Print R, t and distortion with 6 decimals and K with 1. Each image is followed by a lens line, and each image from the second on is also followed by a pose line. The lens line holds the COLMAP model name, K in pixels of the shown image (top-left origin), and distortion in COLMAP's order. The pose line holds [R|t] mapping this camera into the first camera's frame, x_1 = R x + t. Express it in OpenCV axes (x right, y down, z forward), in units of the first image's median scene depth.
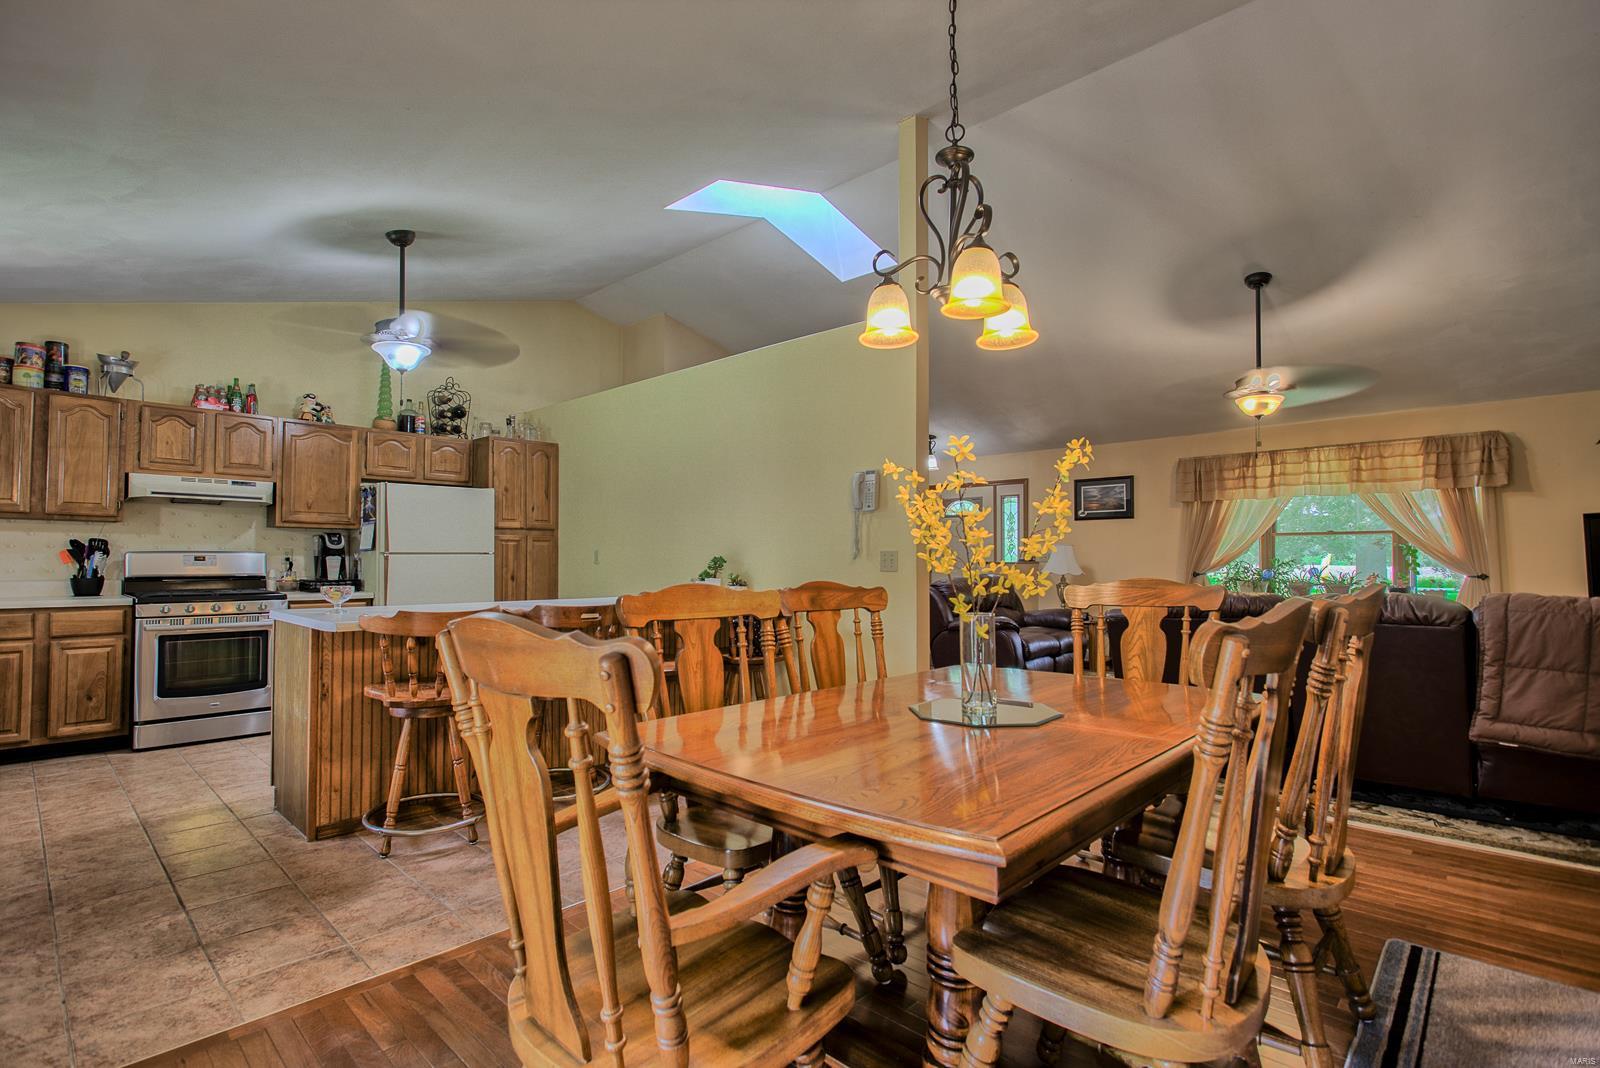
lens RADIAL K [[761.2, 0, 791.1], [0, 761.2, 545.3], [0, 0, 1]] dist [-0.010535, 0.004929]
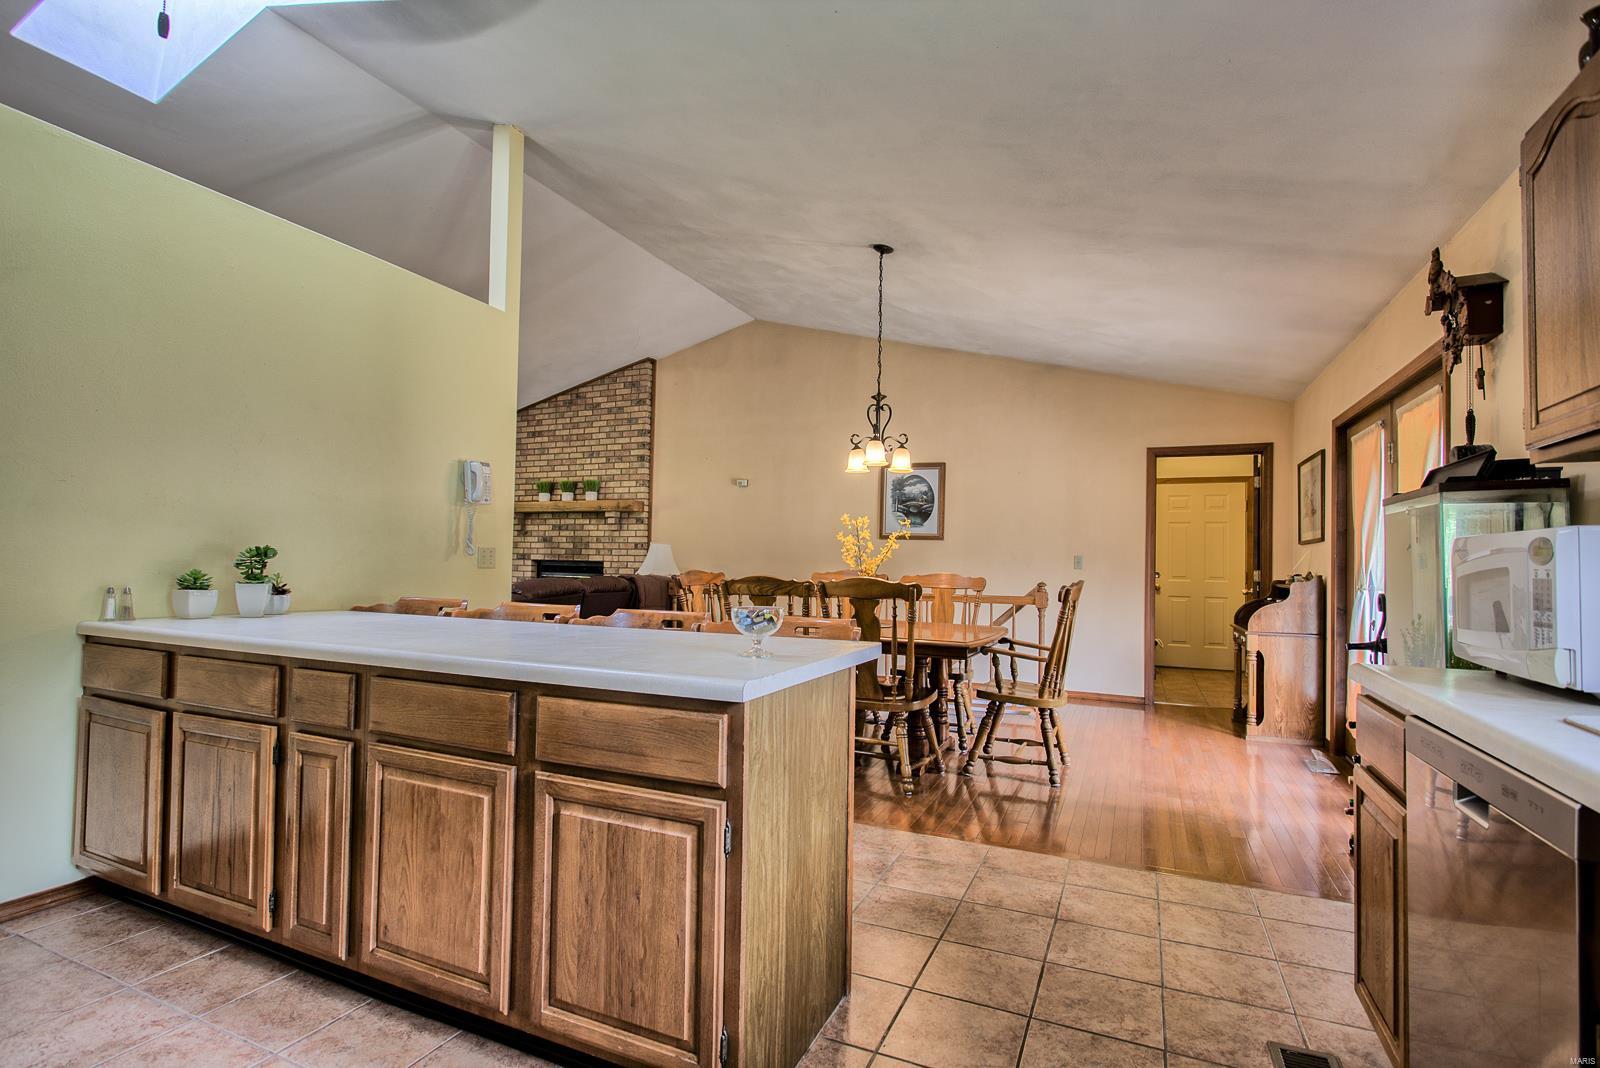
lens RADIAL K [[761.2, 0, 787.7], [0, 761.2, 544.1], [0, 0, 1]] dist [-0.010535, 0.004929]
pose [[-0.324559, 0.017209, 0.945709, -0.754292], [-0.035639, 0.998902, -0.030408, 0.015849], [-0.945194, -0.043573, -0.323590, 0.775067]]
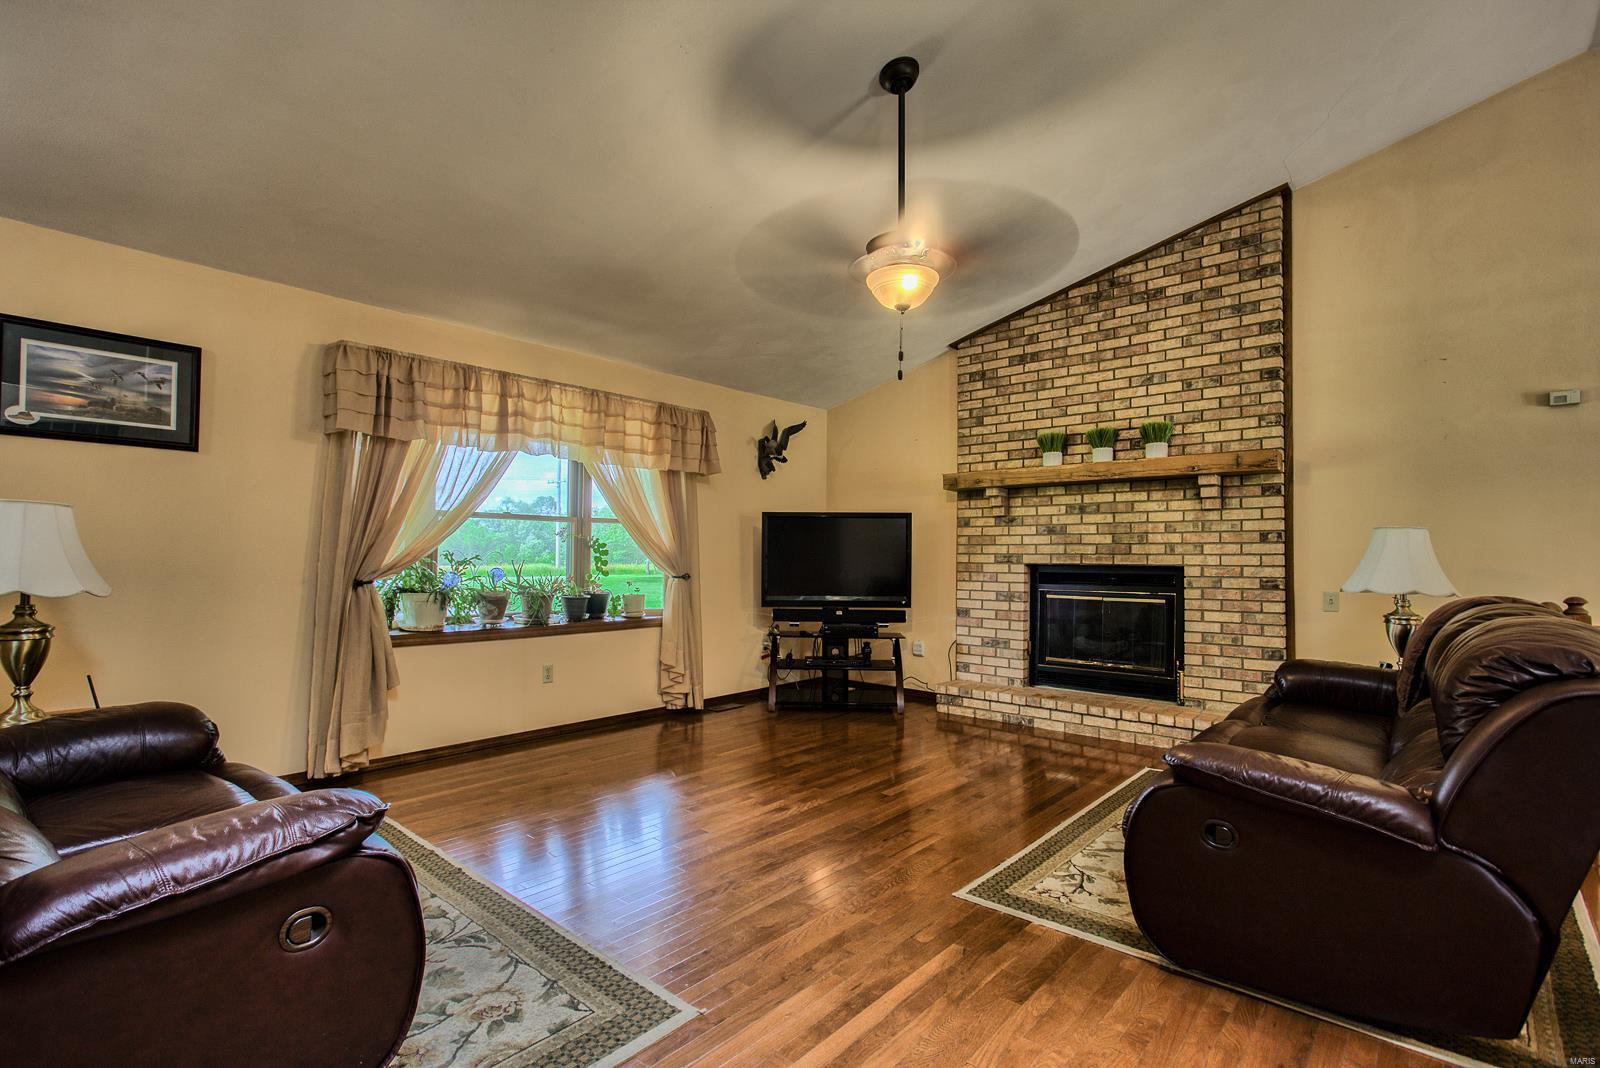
lens RADIAL K [[761.2, 0, 789.8], [0, 761.2, 541.7], [0, 0, 1]] dist [-0.010535, 0.004929]
pose [[-0.038411, 0.023904, 0.998976, 0.048255], [-0.026822, 0.999329, -0.024943, 0.024450], [-0.998902, -0.027753, -0.037744, 1.140877]]
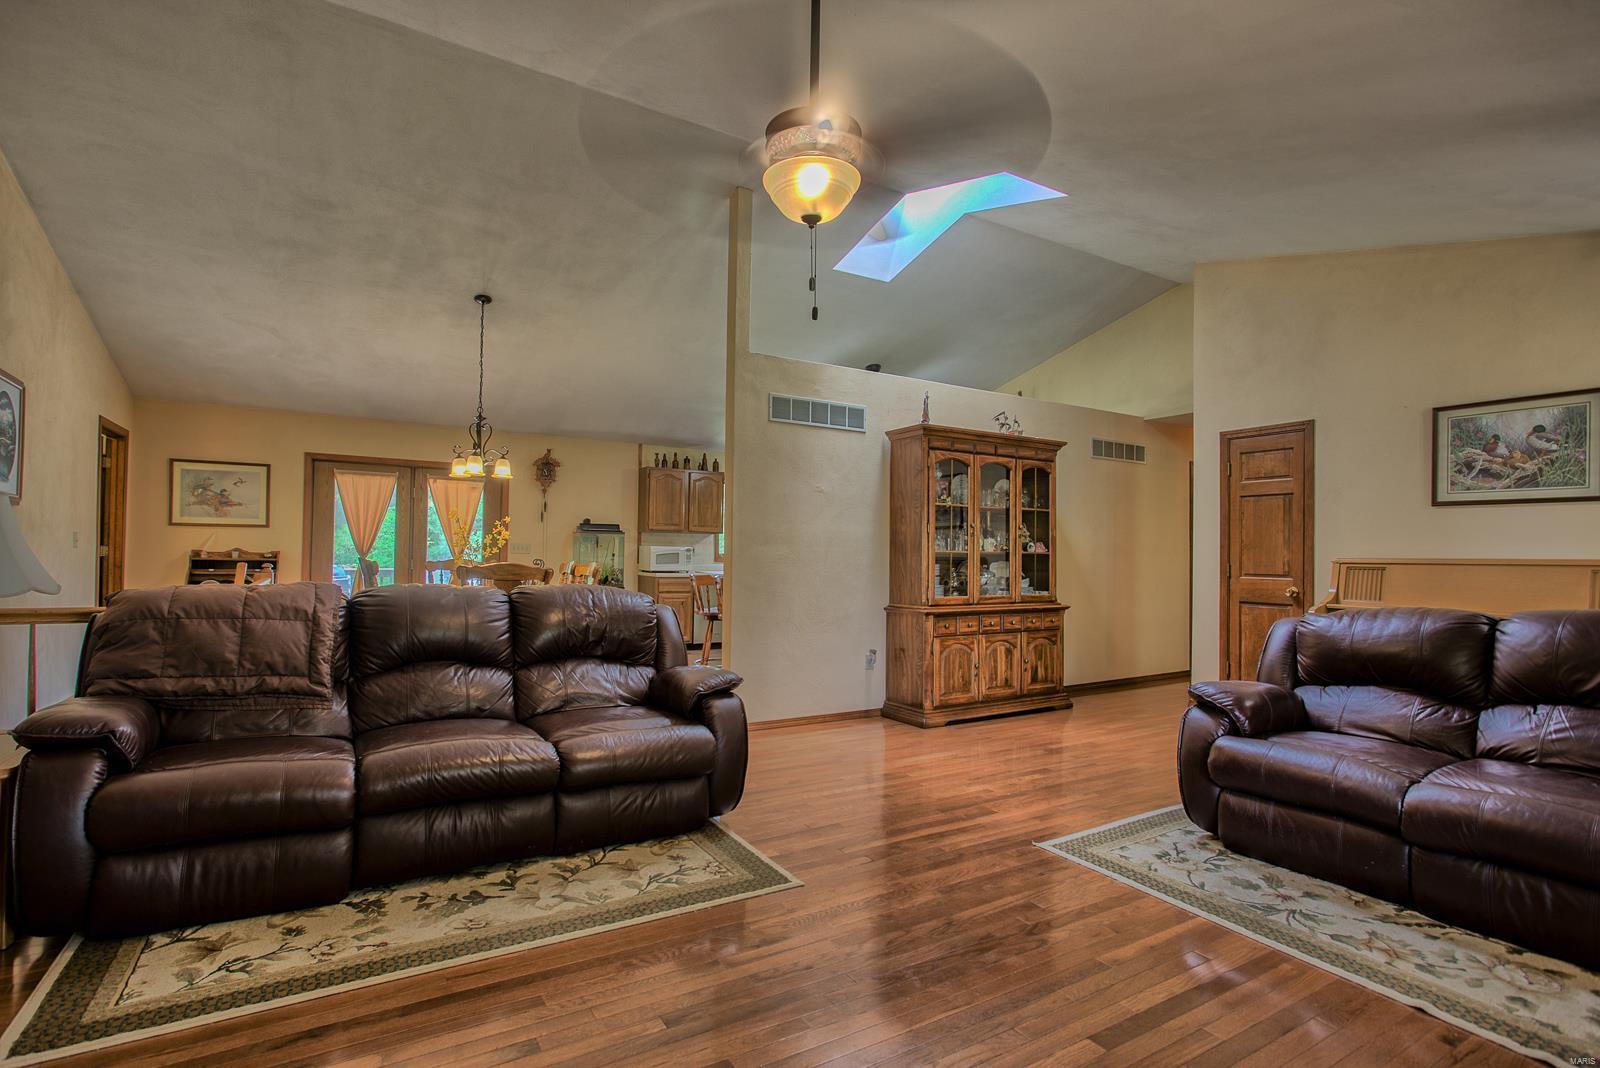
lens RADIAL K [[761.2, 0, 792.9], [0, 761.2, 541.6], [0, 0, 1]] dist [-0.010535, 0.004929]
pose [[-0.263536, -0.020610, -0.964429, 1.067685], [0.003375, 0.999746, -0.022287, 0.019912], [0.964644, -0.009128, -0.263399, 1.138890]]
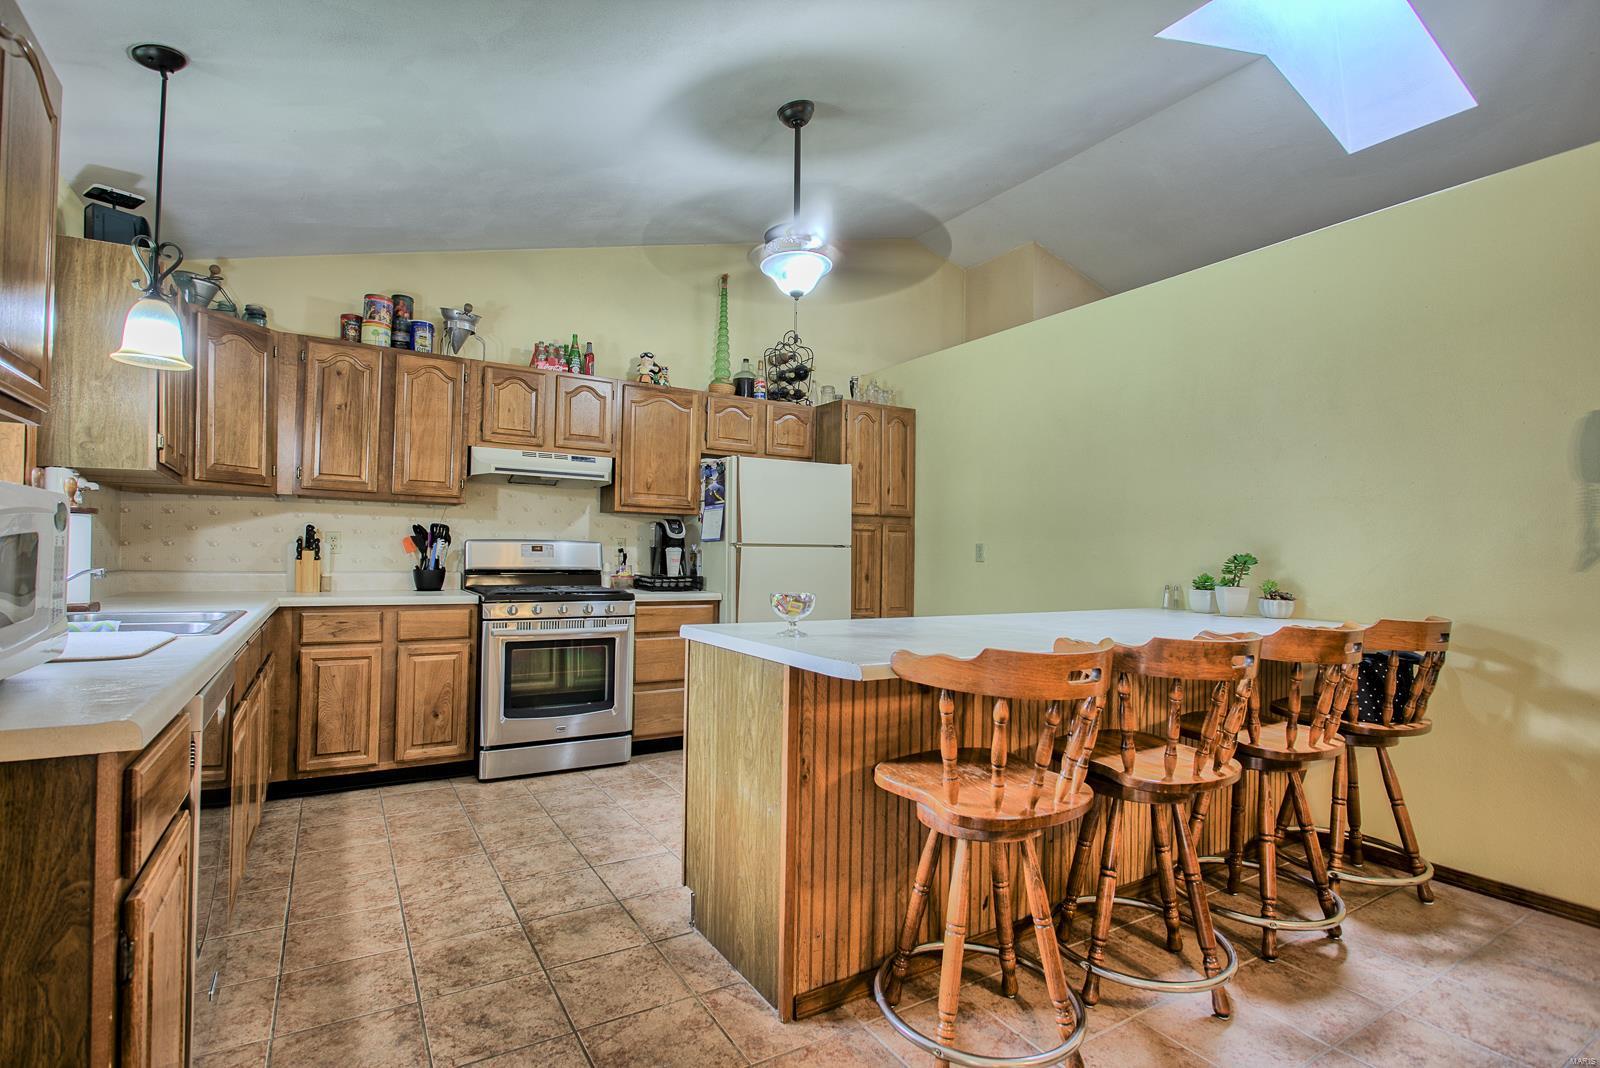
lens RADIAL K [[761.2, 0, 790.3], [0, 761.2, 543.5], [0, 0, 1]] dist [-0.010535, 0.004929]
pose [[0.965390, 0.008816, -0.260660, -0.289781], [-0.008220, 0.999961, 0.003378, 0.006782], [0.260680, -0.001118, 0.965425, 0.256985]]
